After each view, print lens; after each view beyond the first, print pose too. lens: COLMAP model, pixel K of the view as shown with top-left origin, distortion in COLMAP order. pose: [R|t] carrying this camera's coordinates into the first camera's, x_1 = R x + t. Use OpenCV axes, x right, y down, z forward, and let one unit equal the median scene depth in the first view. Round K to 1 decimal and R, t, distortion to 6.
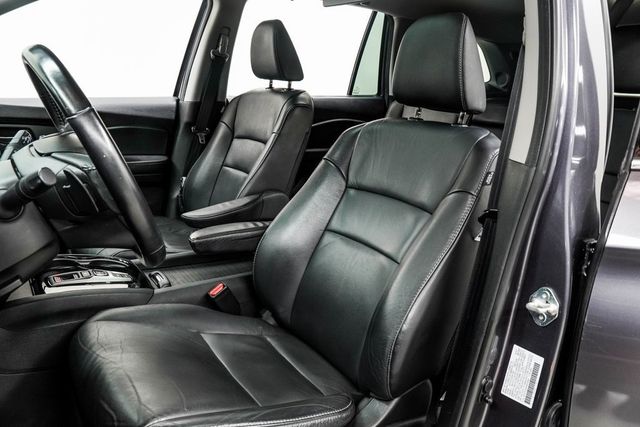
lens RADIAL K [[501.3, 0, 320.0], [0, 501.3, 213.5], [0, 0, 1]] dist [-0.055729, 0.000252]
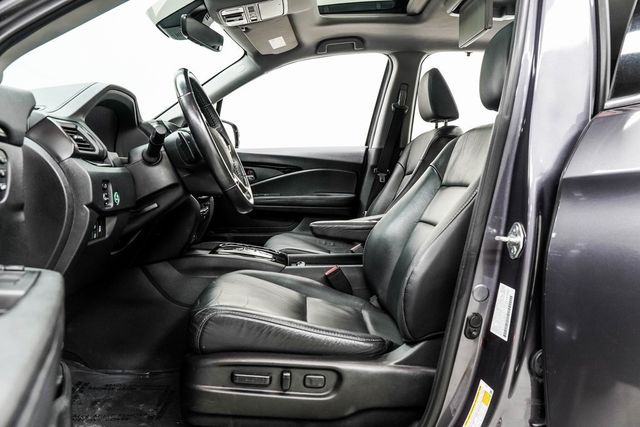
lens RADIAL K [[501.3, 0, 320.0], [0, 501.3, 213.5], [0, 0, 1]] dist [-0.055729, 0.000252]
pose [[0.864215, -0.000625, -0.503122, 0.235892], [-0.086117, 0.985058, -0.149147, 0.122978], [0.495698, 0.172222, 0.851248, -0.050784]]
